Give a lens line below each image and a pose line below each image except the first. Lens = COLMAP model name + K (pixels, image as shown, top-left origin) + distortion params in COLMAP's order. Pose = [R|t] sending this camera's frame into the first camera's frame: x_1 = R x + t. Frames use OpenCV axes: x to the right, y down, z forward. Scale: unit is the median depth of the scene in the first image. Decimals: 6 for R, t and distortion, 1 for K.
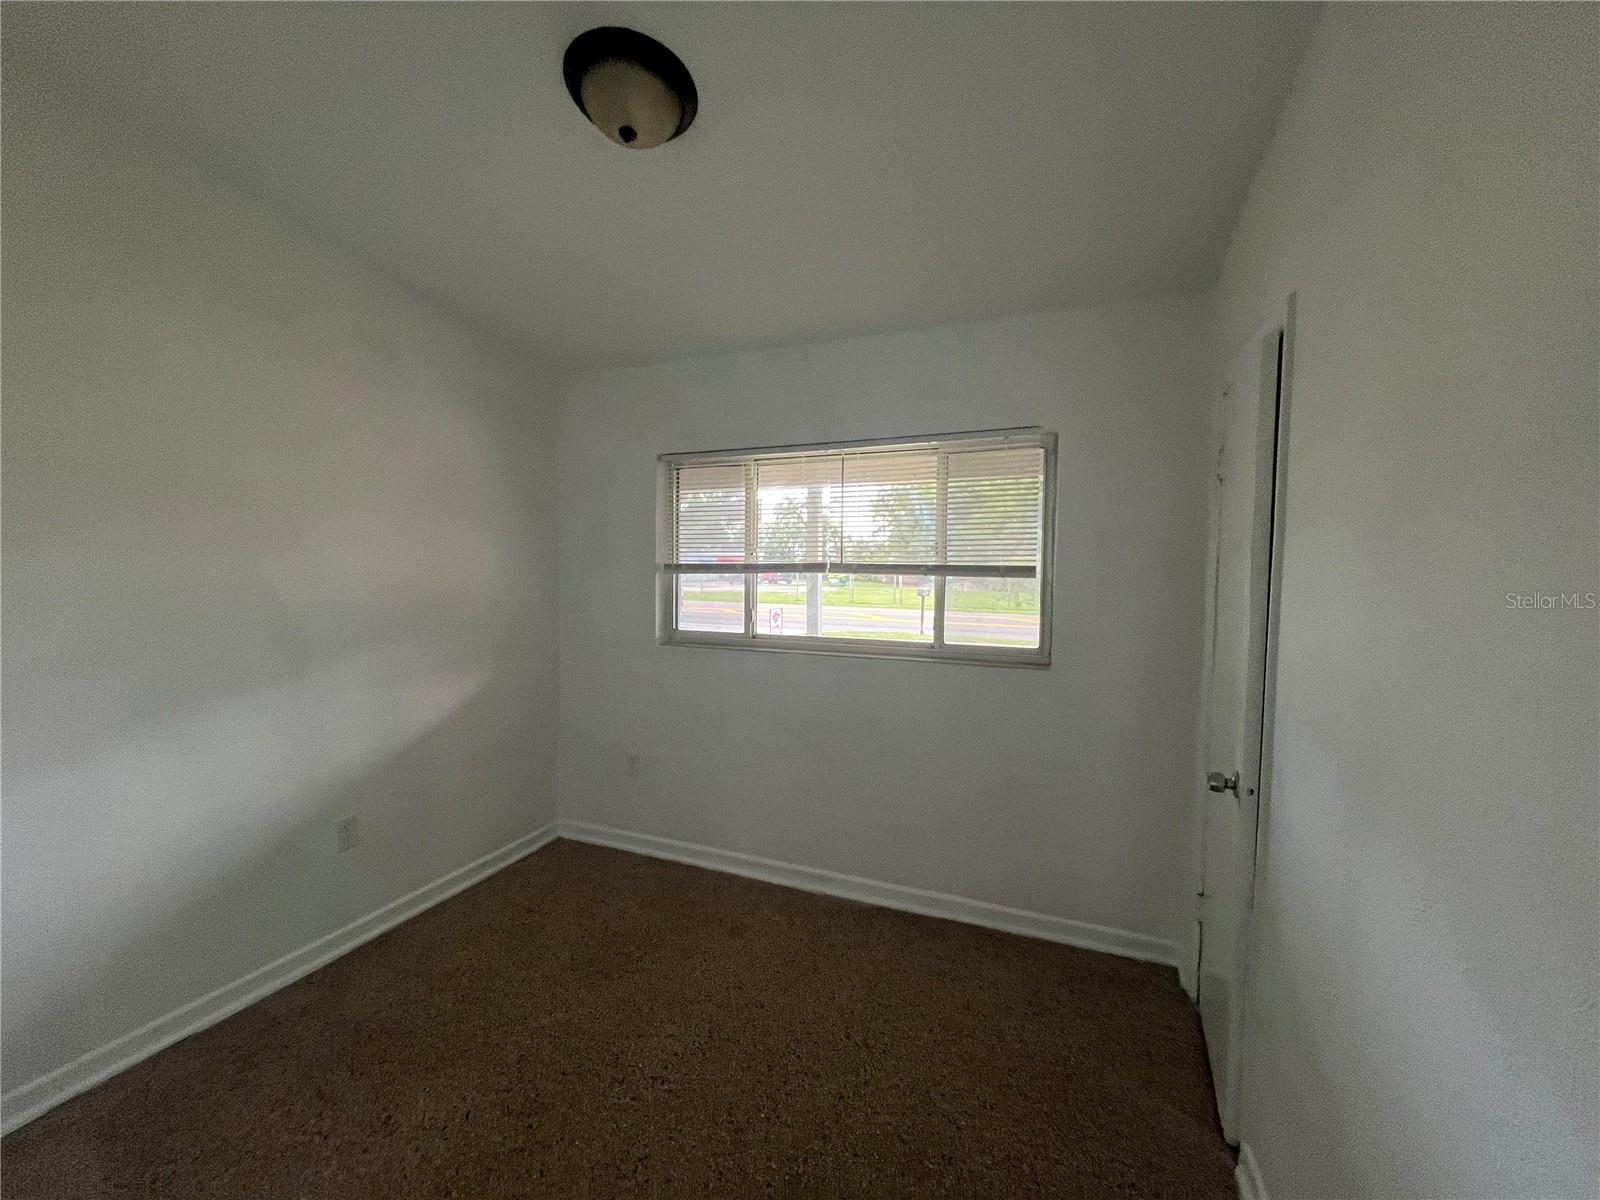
lens RADIAL K [[643.5, 0, 793.3], [0, 643.5, 604.0], [0, 0, 1]] dist [-0.002413, 0.000569]
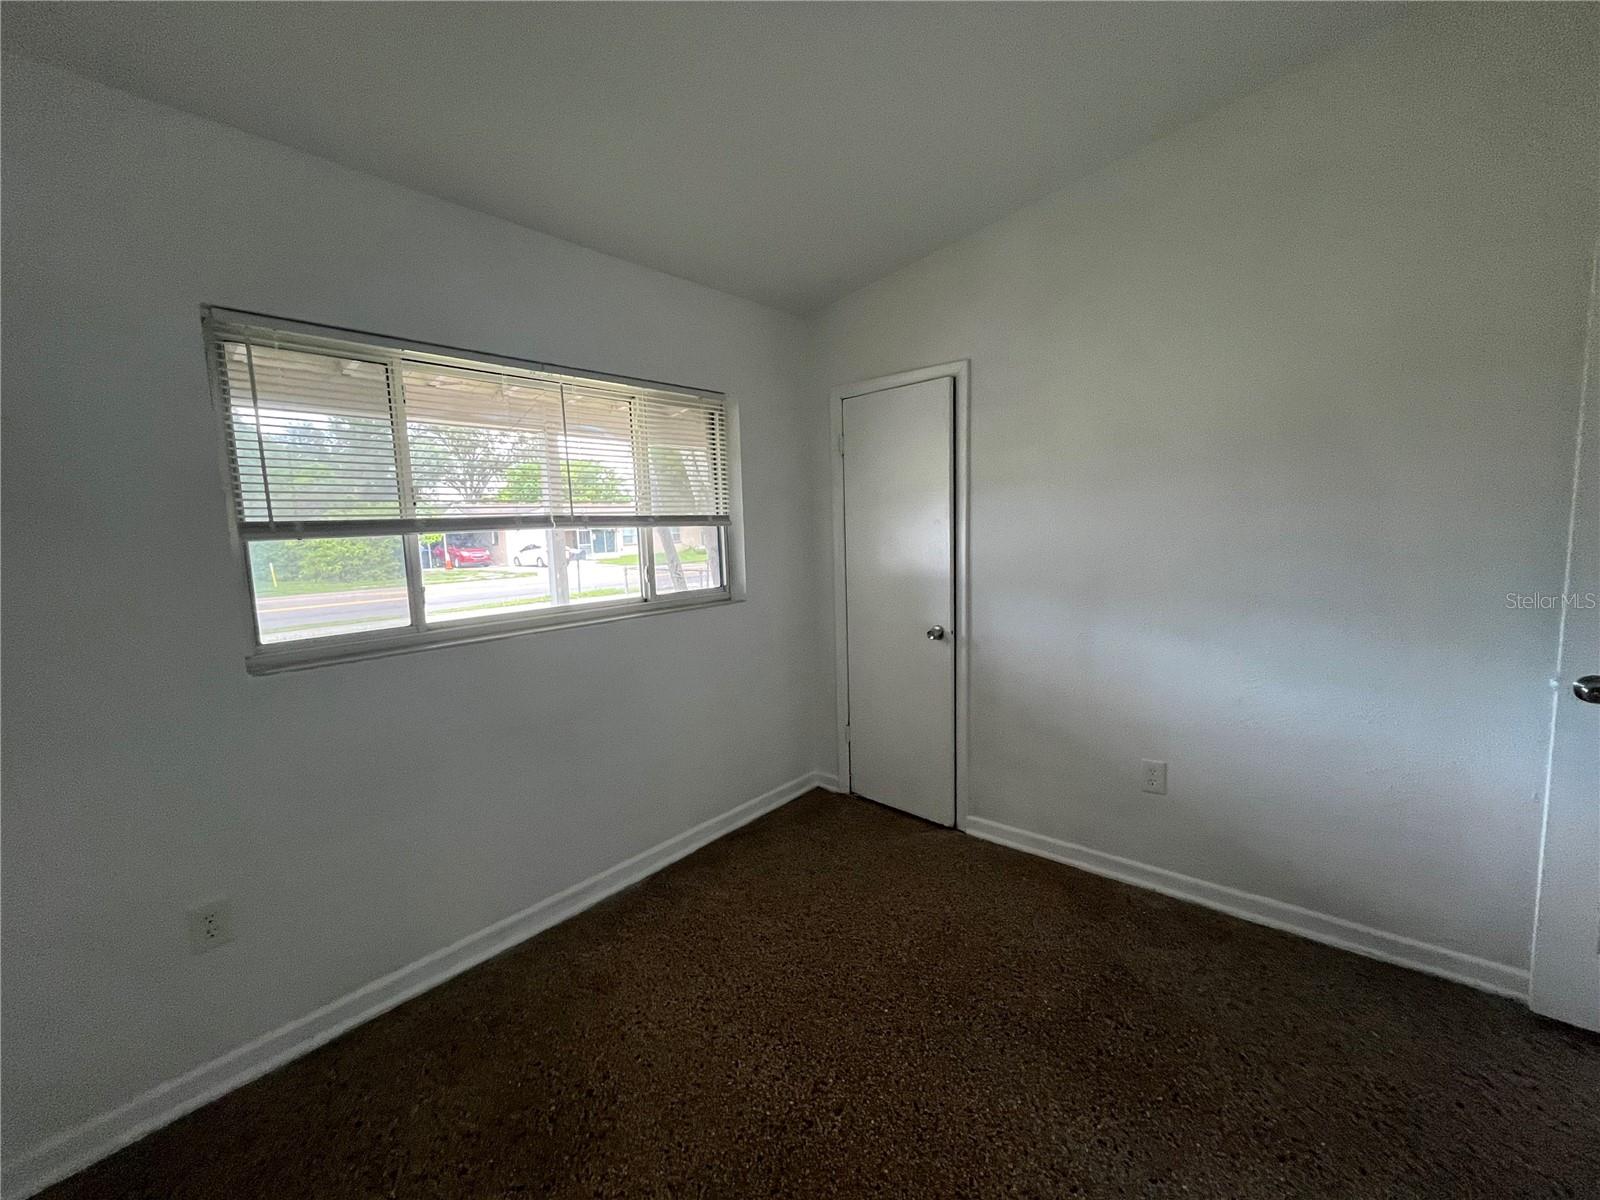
lens RADIAL K [[643.5, 0, 788.8], [0, 643.5, 609.5], [0, 0, 1]] dist [-0.002413, 0.000569]
pose [[0.316898, -0.139995, 0.938071, -0.622108], [0.090296, 0.989008, 0.117093, -0.014887], [-0.944152, 0.047597, 0.326055, 0.460904]]
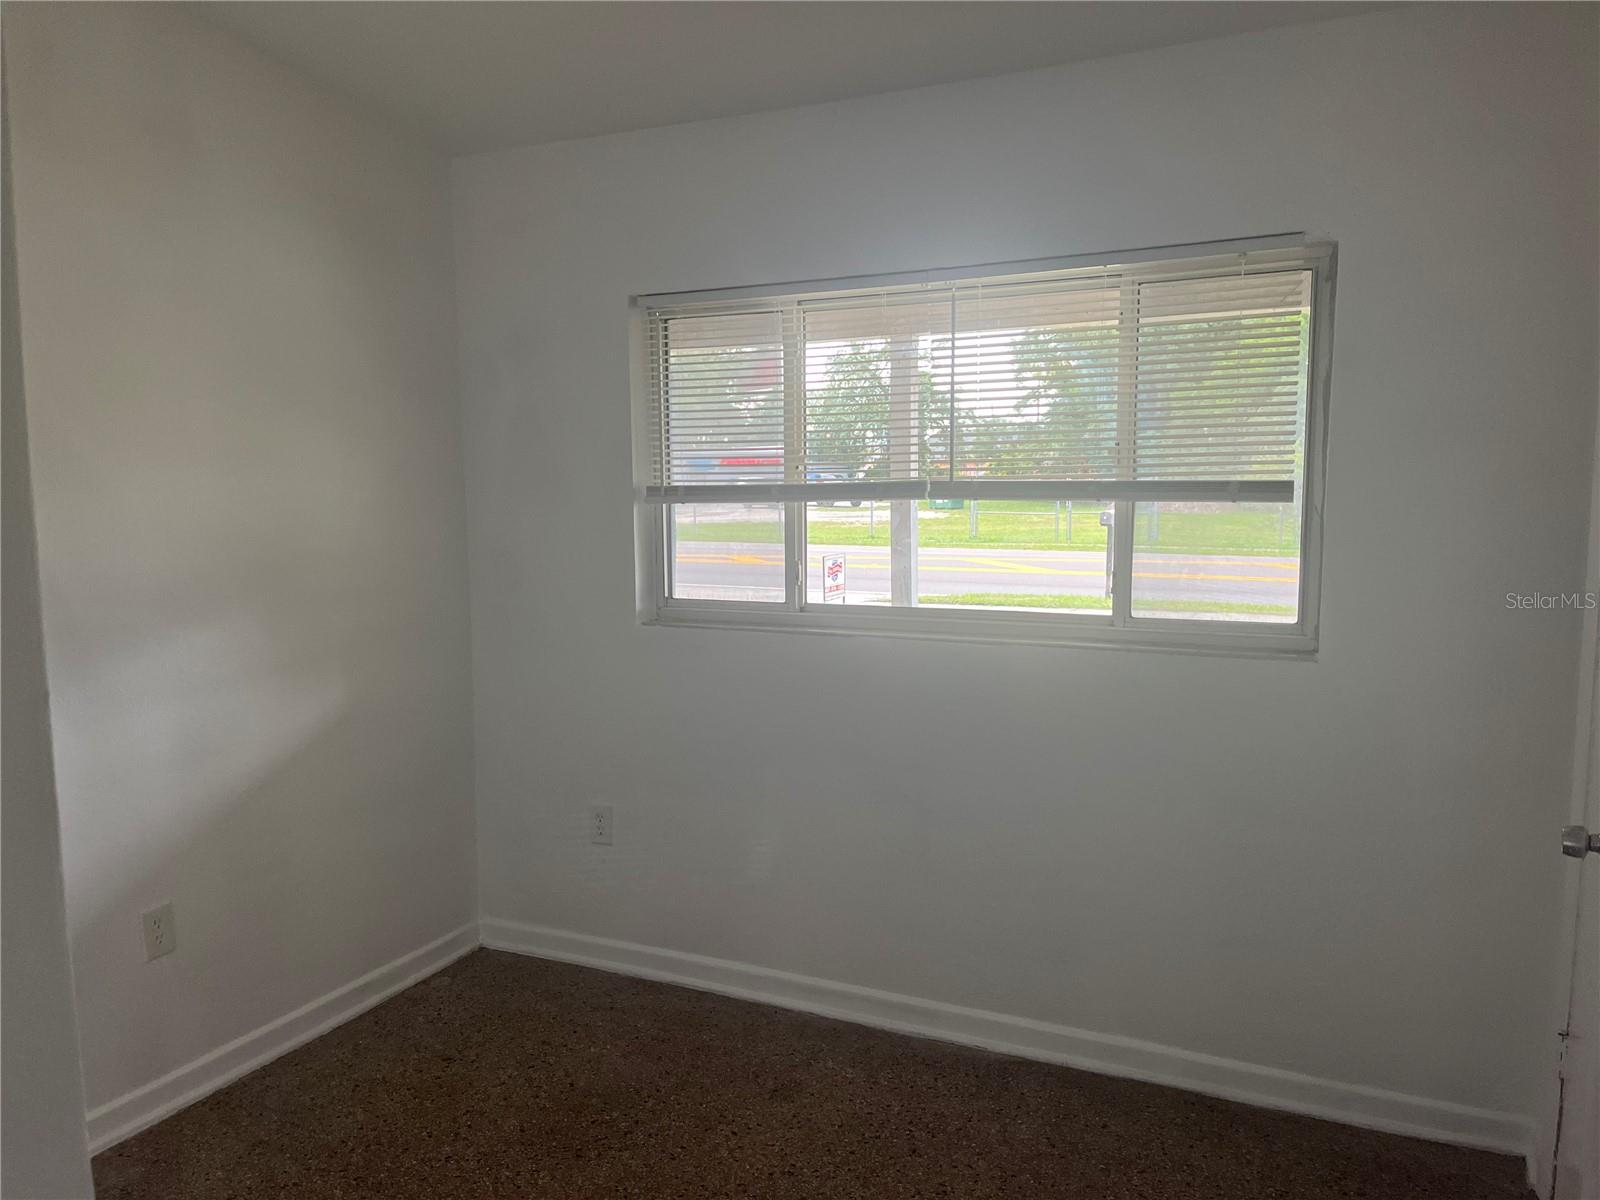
lens RADIAL K [[1214.4, 0, 783.0], [0, 1214.4, 610.7], [0, 0, 1]] dist [0.014008, -0.017647]
pose [[0.997660, -0.011596, -0.067377, -0.004785], [0.015297, 0.998388, 0.054666, -0.008974], [0.066634, -0.055569, 0.996229, -0.111038]]
